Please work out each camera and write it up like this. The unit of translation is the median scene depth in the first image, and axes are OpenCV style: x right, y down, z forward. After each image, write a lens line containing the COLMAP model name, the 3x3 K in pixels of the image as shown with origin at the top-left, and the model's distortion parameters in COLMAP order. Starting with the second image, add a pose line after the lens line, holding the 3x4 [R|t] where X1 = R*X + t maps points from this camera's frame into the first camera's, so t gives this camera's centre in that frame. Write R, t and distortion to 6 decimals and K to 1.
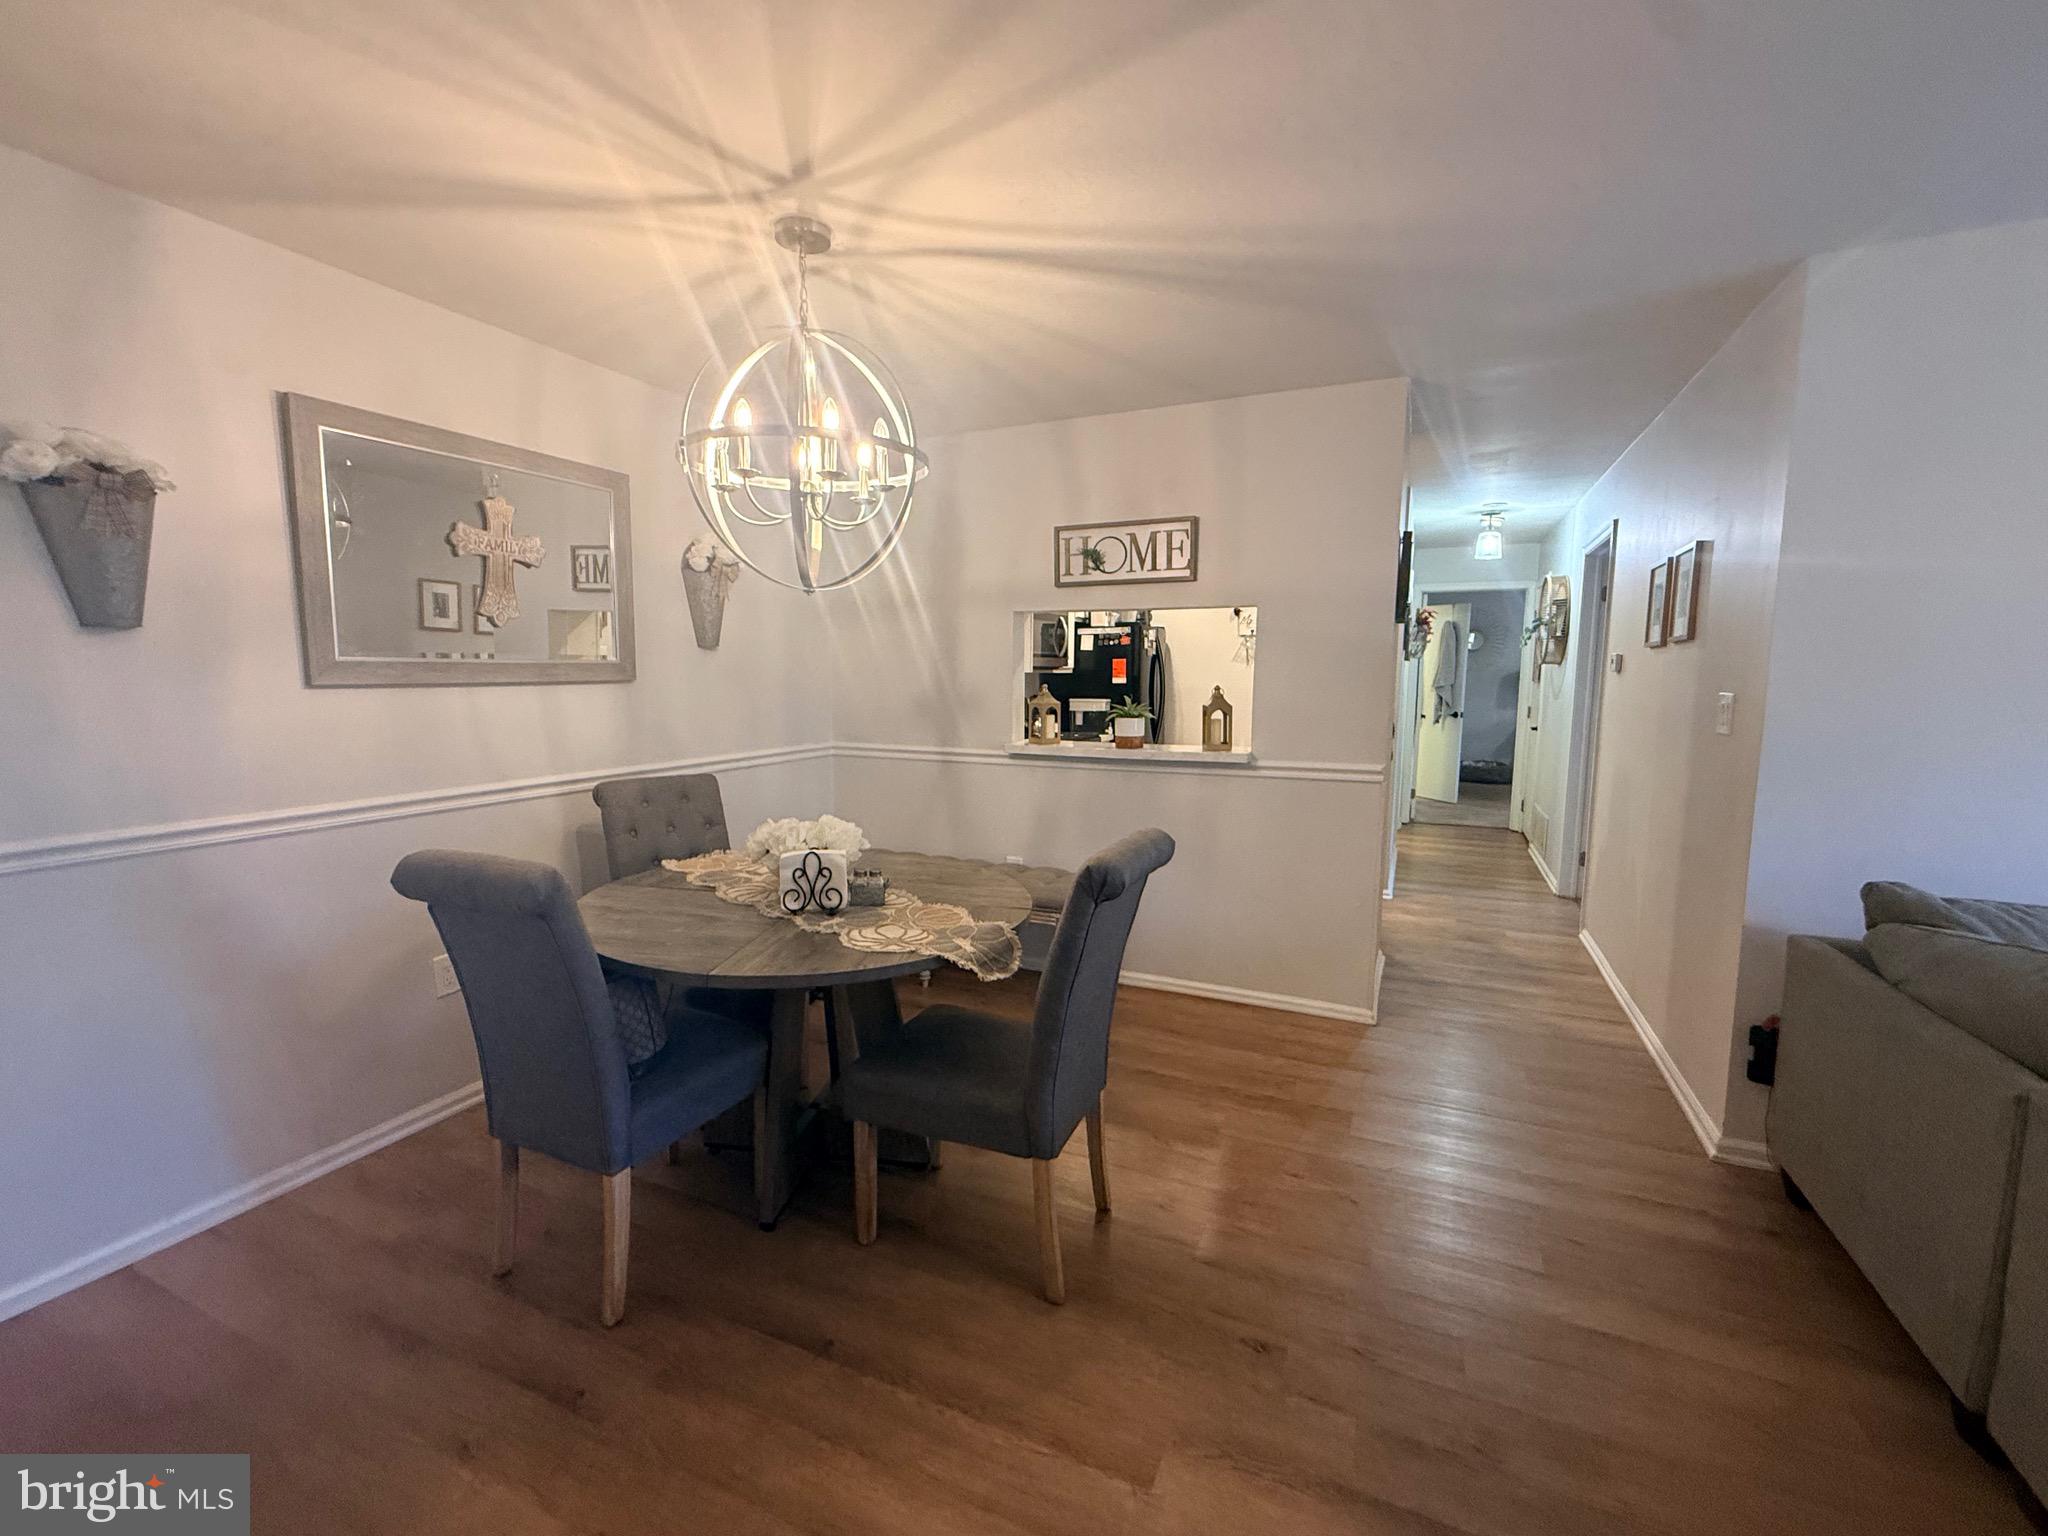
lens RADIAL K [[865.8, 0, 1023.9], [0, 865.8, 766.0], [0, 0, 1]] dist [0.000599, 0.000399]
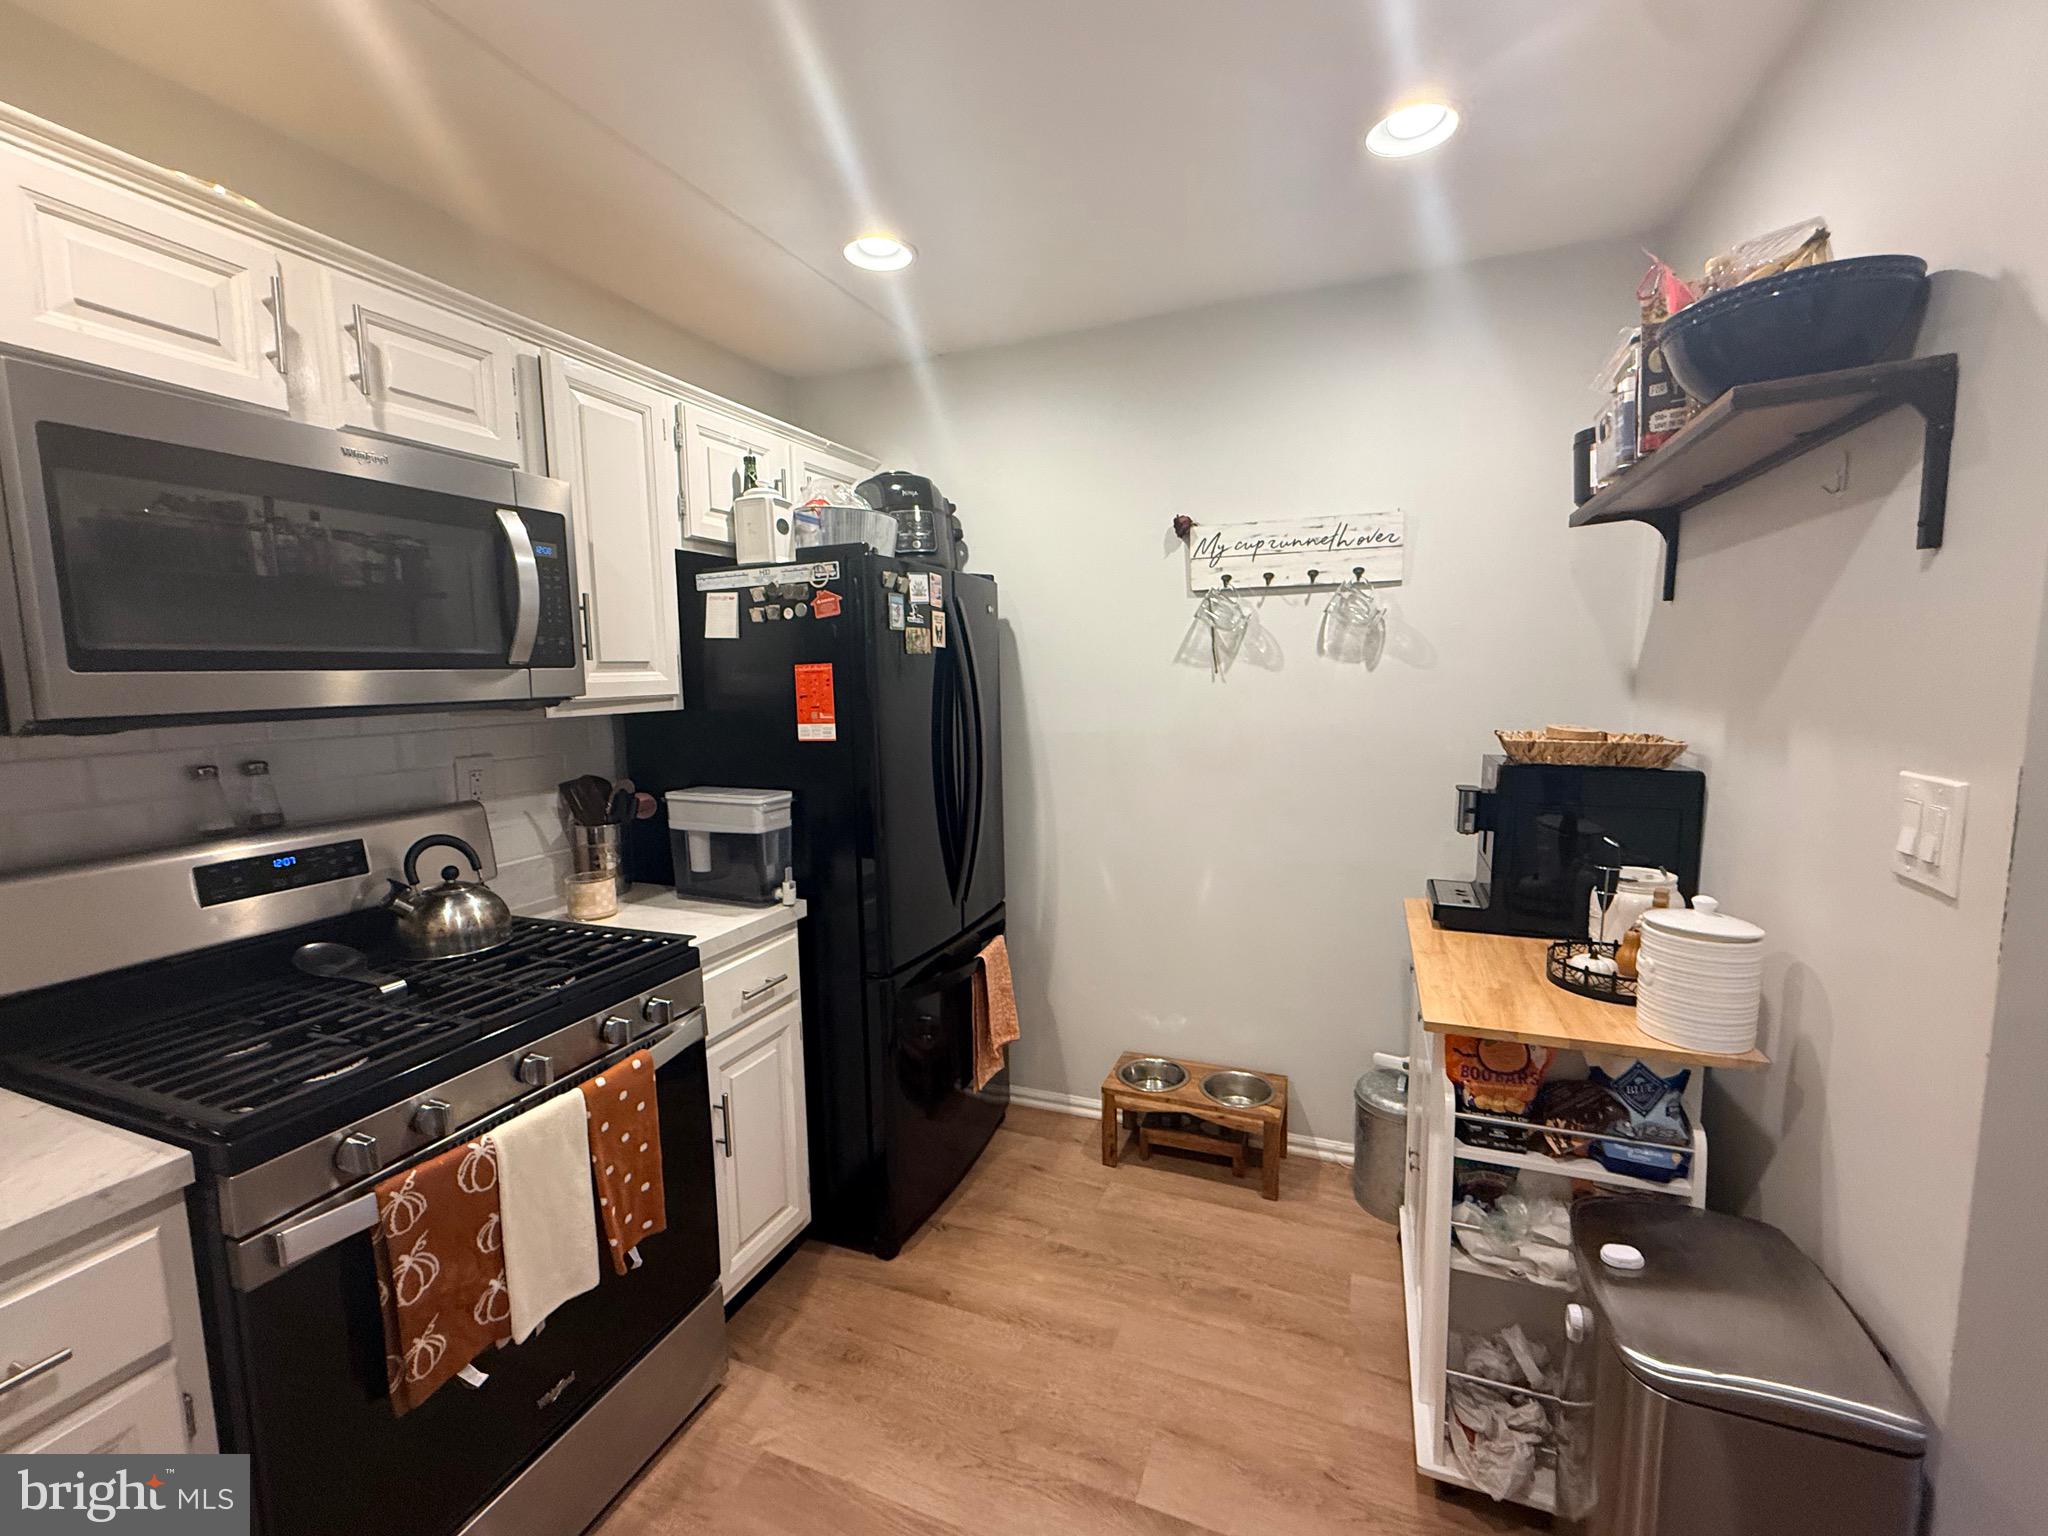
lens RADIAL K [[865.8, 0, 1021.2], [0, 865.8, 768.8], [0, 0, 1]] dist [0.000599, 0.000399]
pose [[0.999071, -0.024579, 0.035397, 0.297949], [0.024459, 0.999694, 0.003824, -0.145608], [-0.035480, -0.002955, 0.999366, 1.168713]]
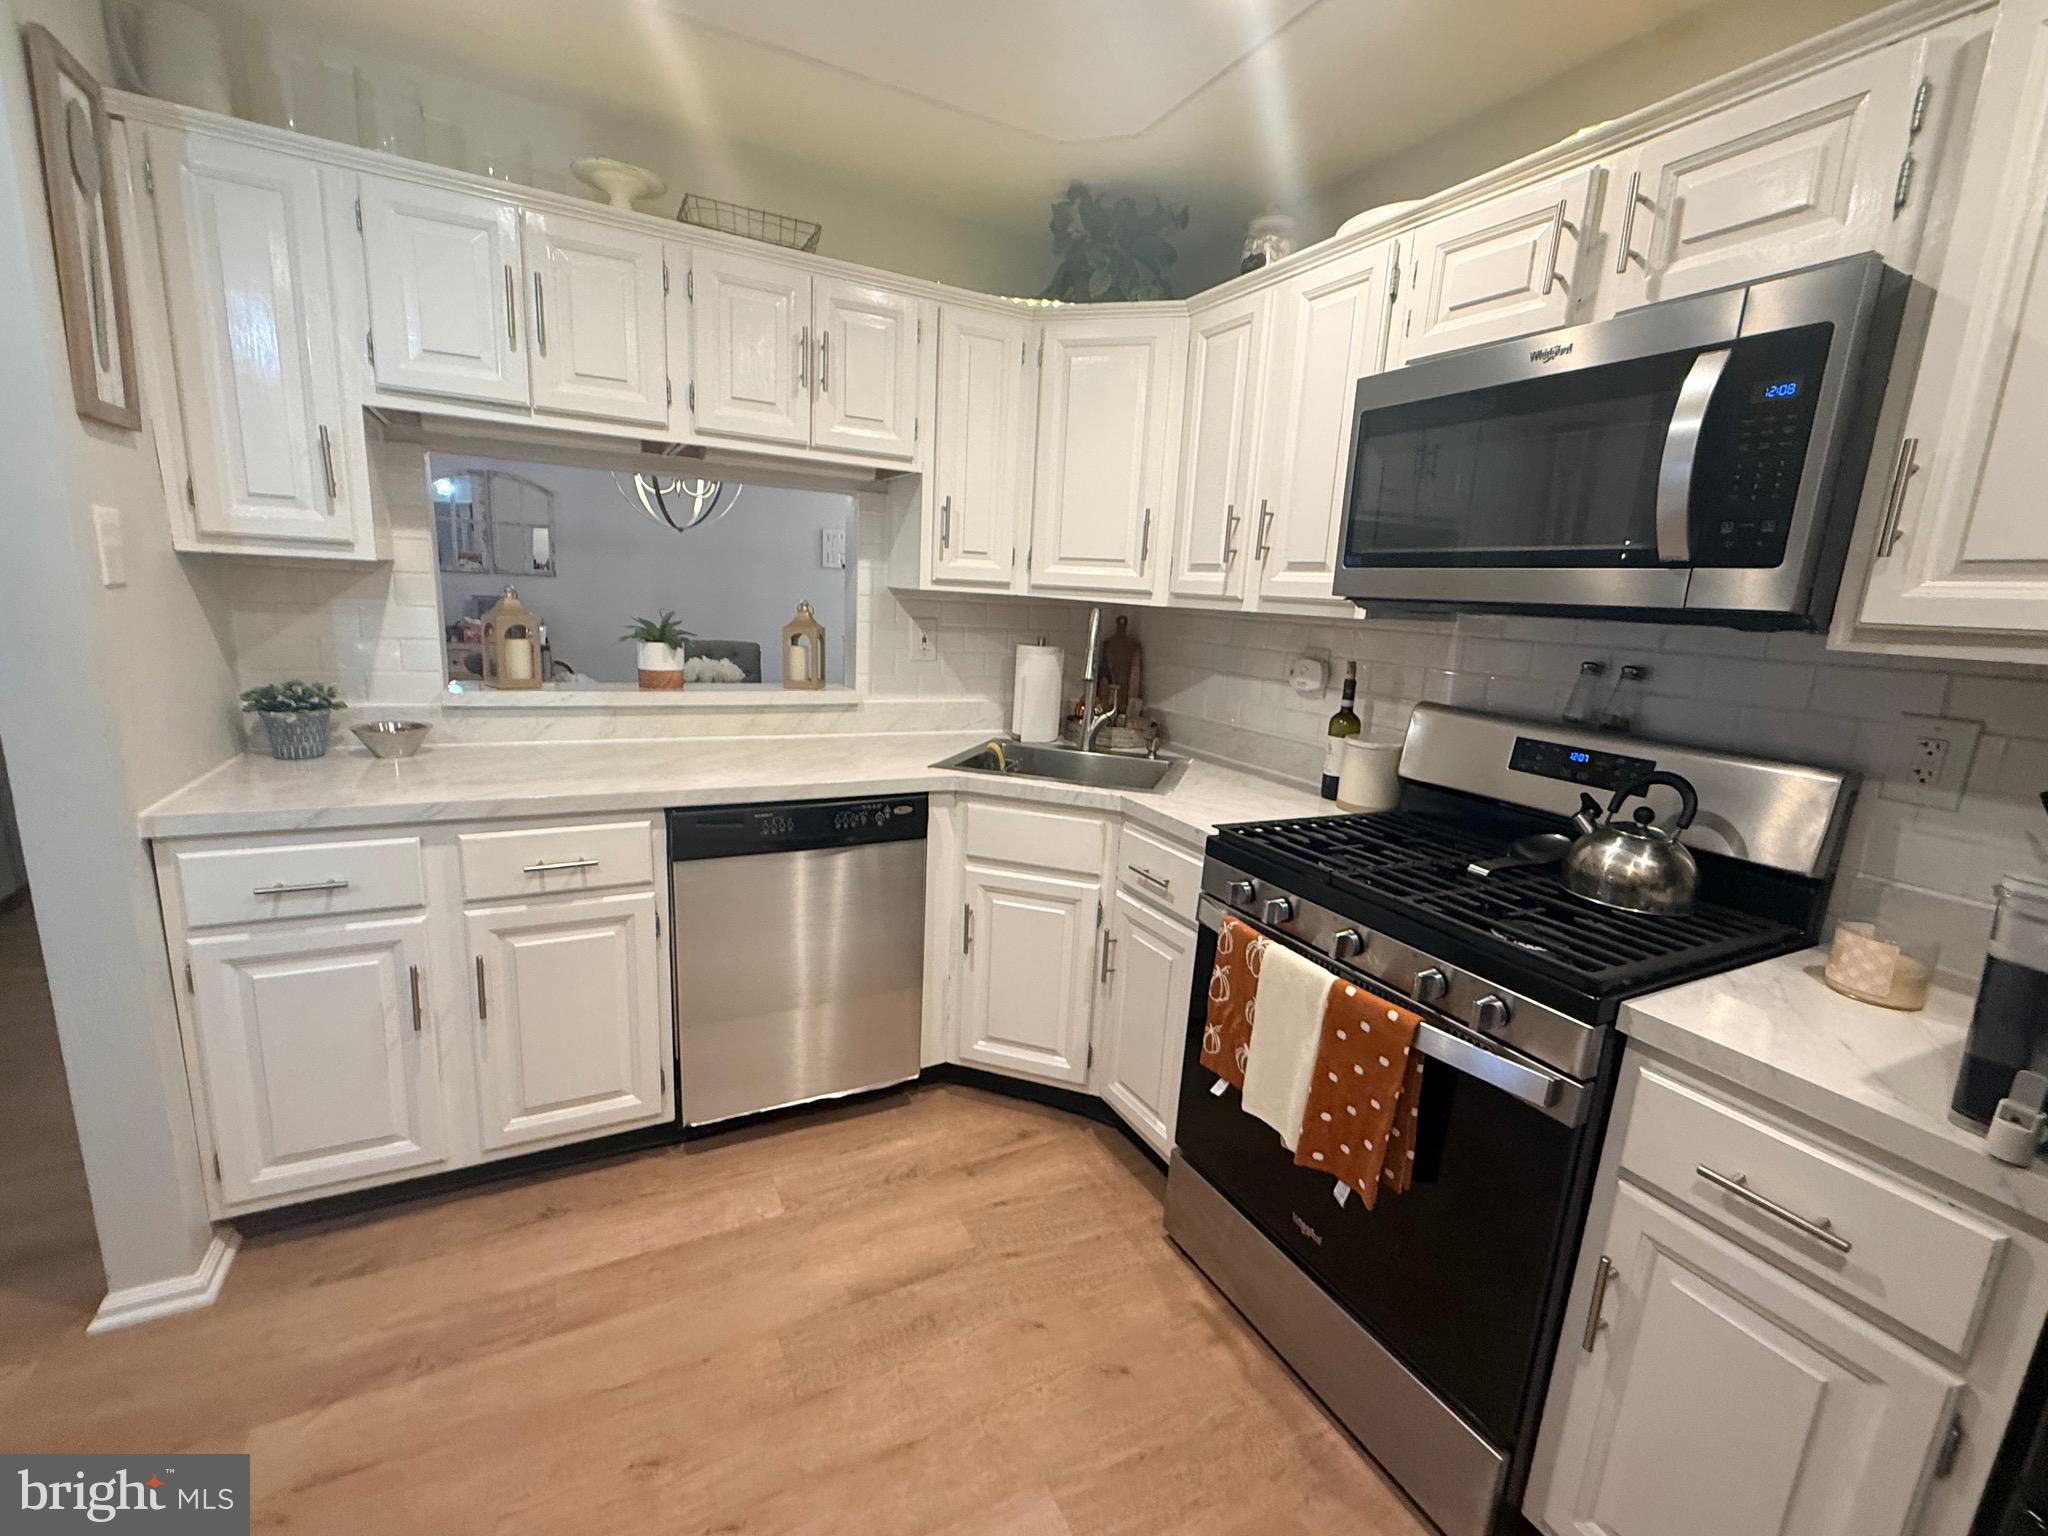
lens RADIAL K [[865.8, 0, 1021.8], [0, 865.8, 768.7], [0, 0, 1]] dist [0.000599, 0.000399]
pose [[-0.616317, 0.120279, -0.778259, 0.480376], [-0.143663, 0.954510, 0.261287, -0.176980], [0.774283, 0.272843, -0.571001, 1.618192]]
